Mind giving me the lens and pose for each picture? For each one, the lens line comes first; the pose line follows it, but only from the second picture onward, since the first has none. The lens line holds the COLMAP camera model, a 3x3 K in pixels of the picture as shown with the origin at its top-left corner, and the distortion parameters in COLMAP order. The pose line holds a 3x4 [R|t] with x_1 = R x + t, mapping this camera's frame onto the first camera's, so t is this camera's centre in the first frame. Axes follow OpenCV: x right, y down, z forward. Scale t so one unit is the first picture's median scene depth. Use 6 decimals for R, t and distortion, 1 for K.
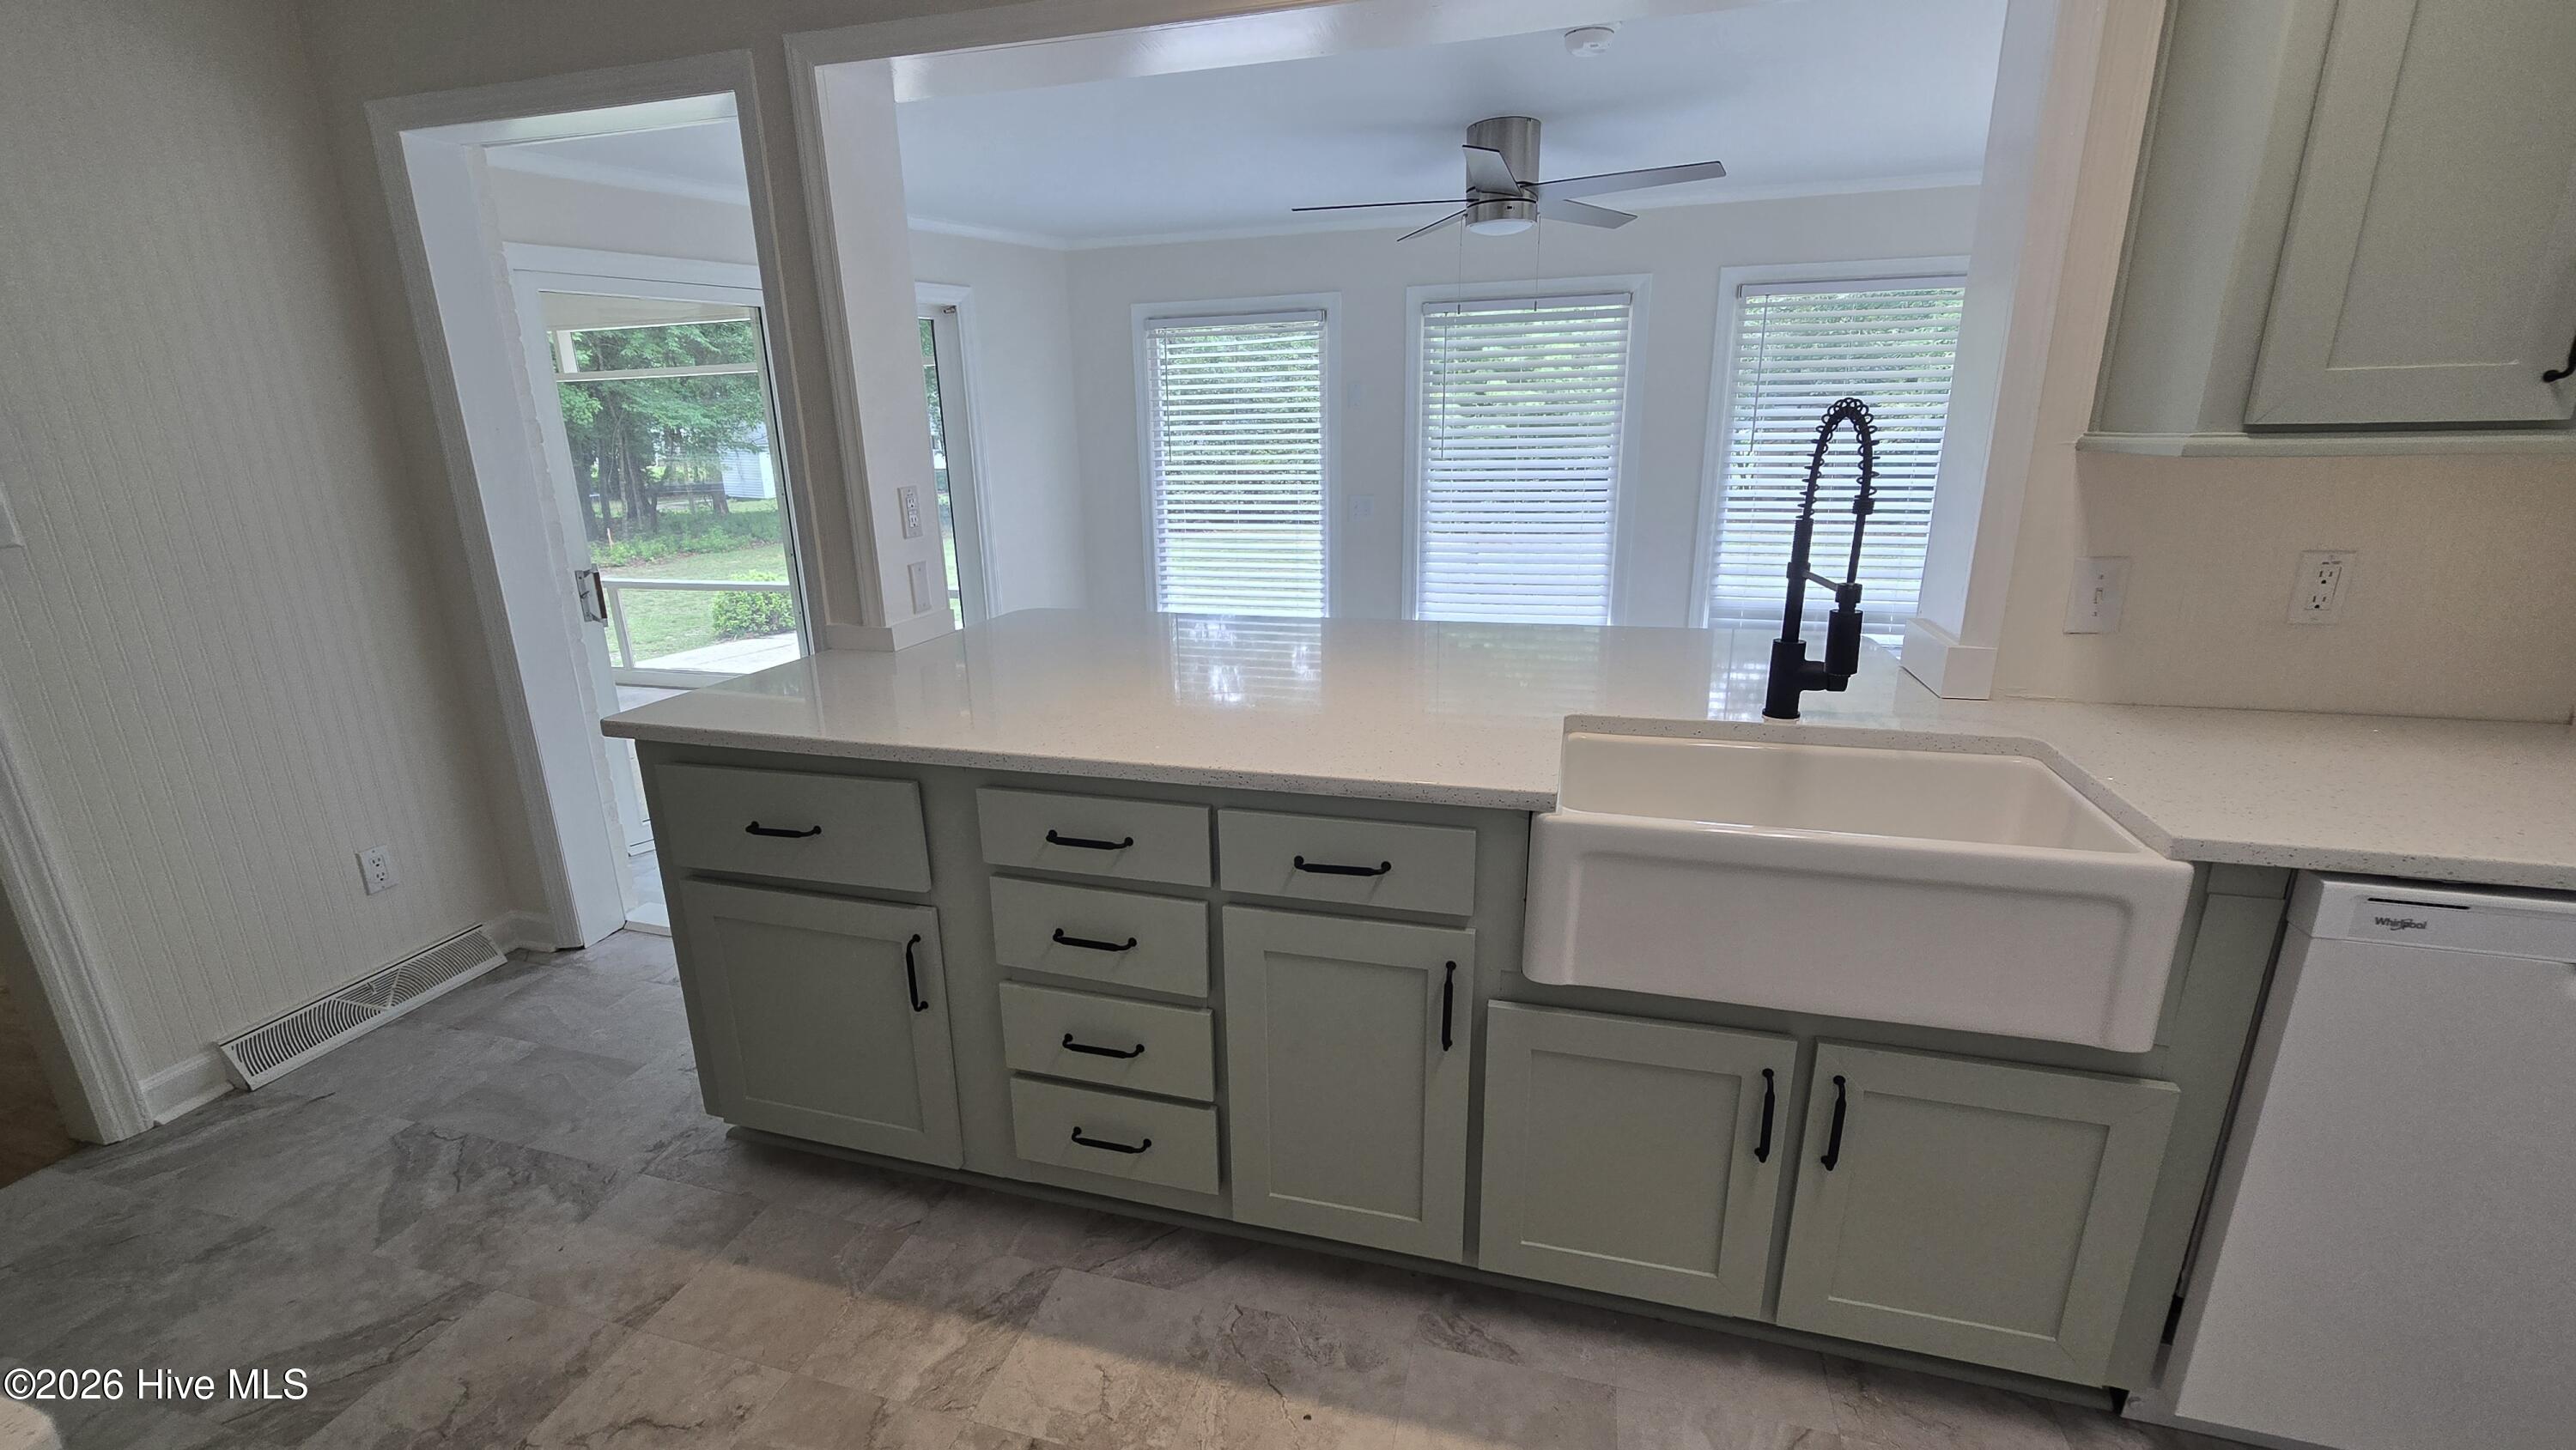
lens RADIAL K [[1055.2, 0, 1275.6], [0, 1055.2, 728.3], [0, 0, 1]] dist [-0.010255, -0.000232]
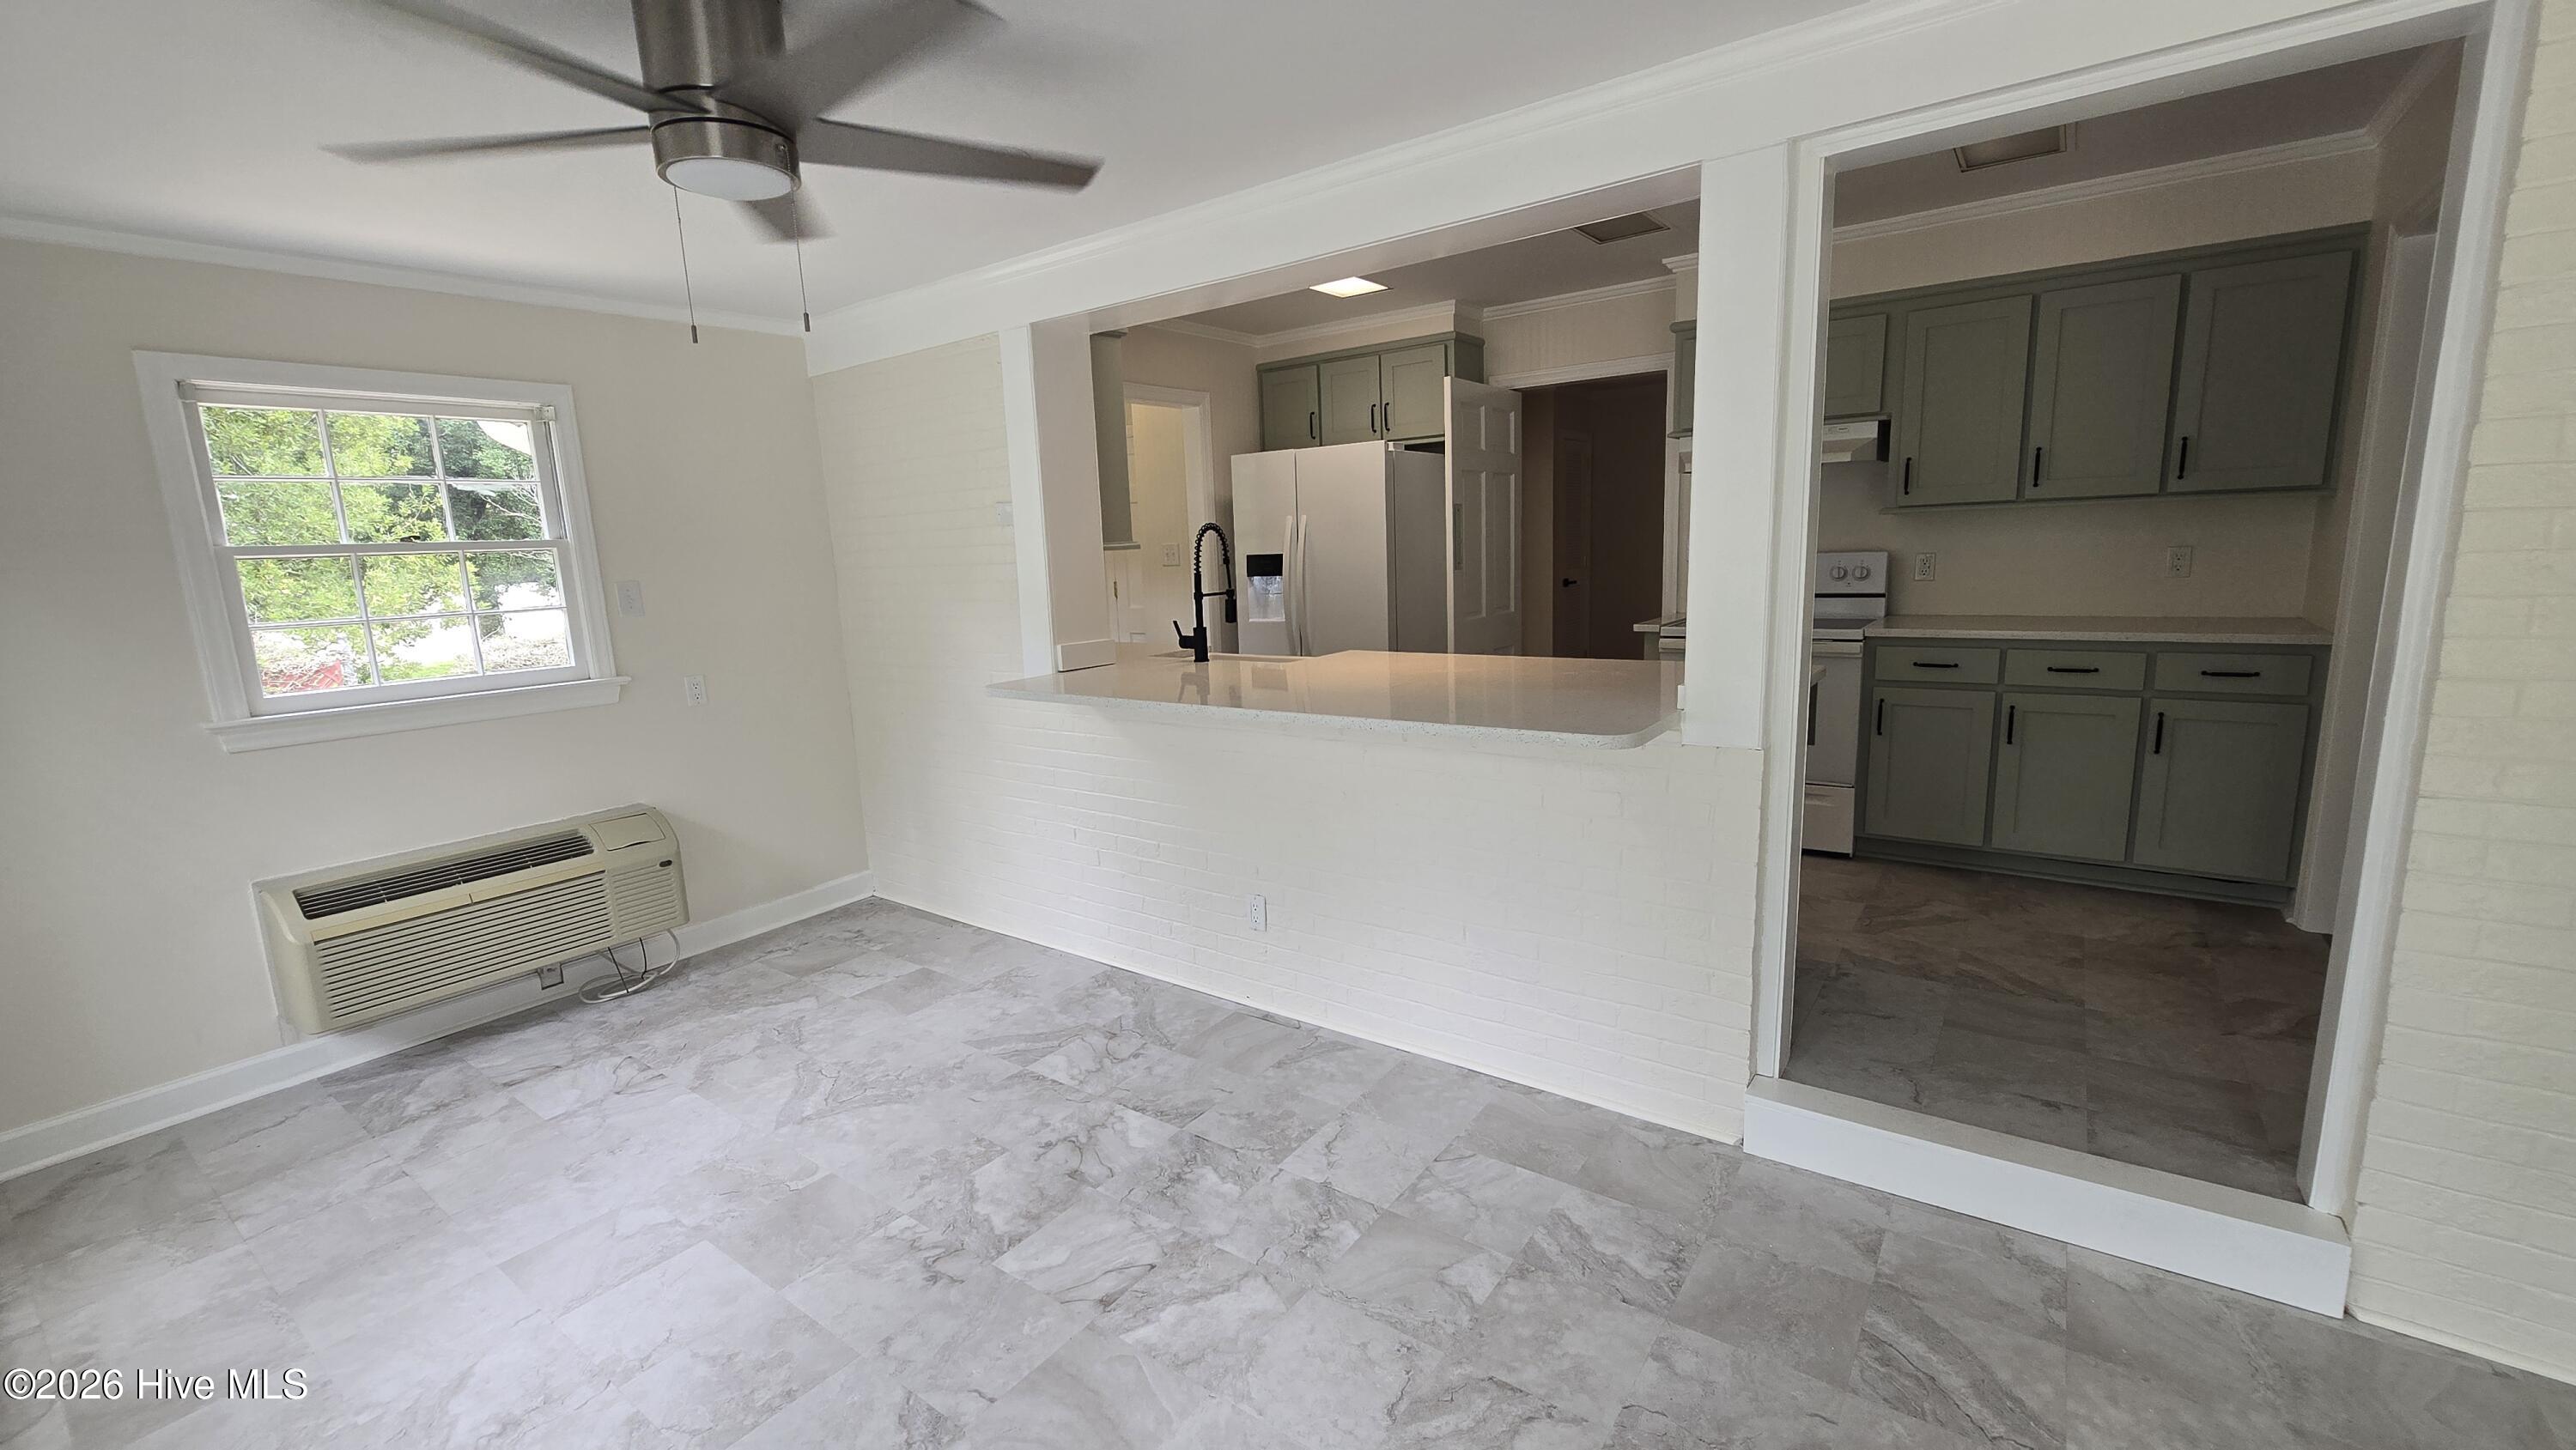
lens RADIAL K [[1055.2, 0, 1275.6], [0, 1055.2, 728.3], [0, 0, 1]] dist [-0.010255, -0.000232]
pose [[-0.933244, -0.006824, 0.359177, -0.450777], [0.152687, 0.897484, 0.413775, -0.766666], [-0.325180, 0.440995, -0.836530, 2.819720]]
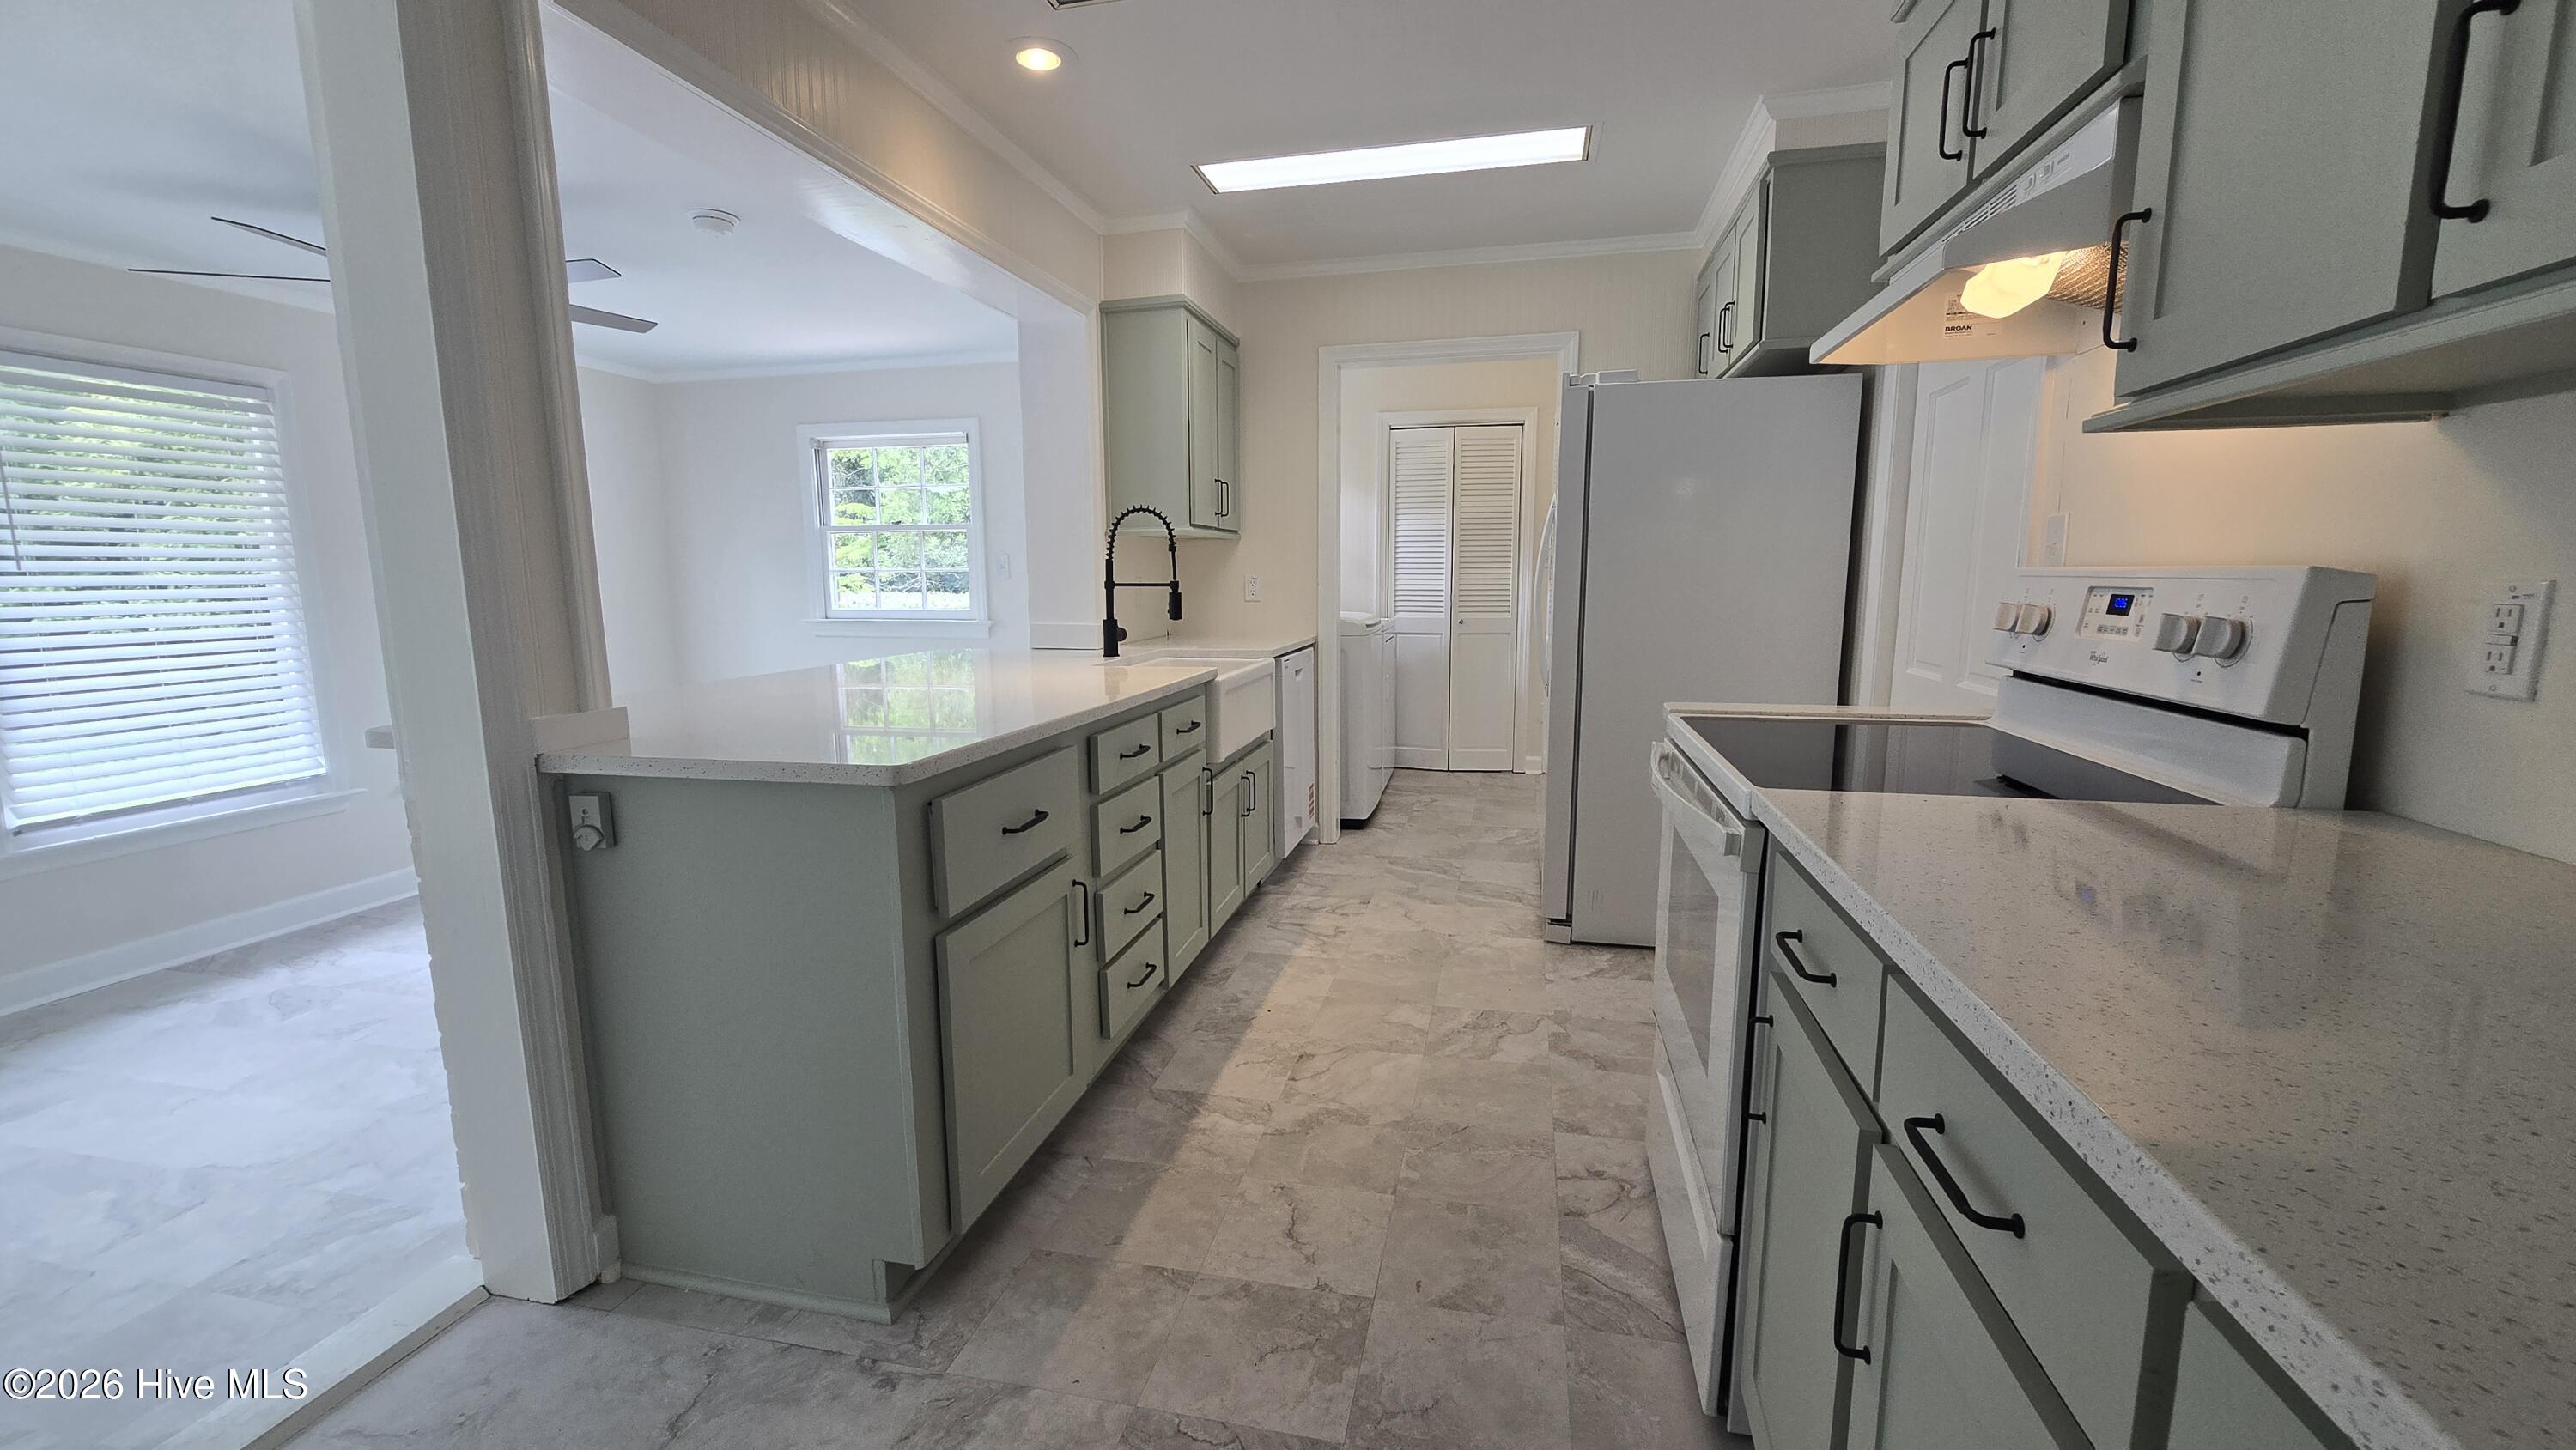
lens RADIAL K [[1055.2, 0, 1275.6], [0, 1055.2, 728.3], [0, 0, 1]] dist [-0.010255, -0.000232]
pose [[-0.050998, -0.131230, 0.990039, -1.533627], [0.285886, 0.947926, 0.140374, -0.074259], [-0.956906, 0.290197, -0.010825, 0.745323]]
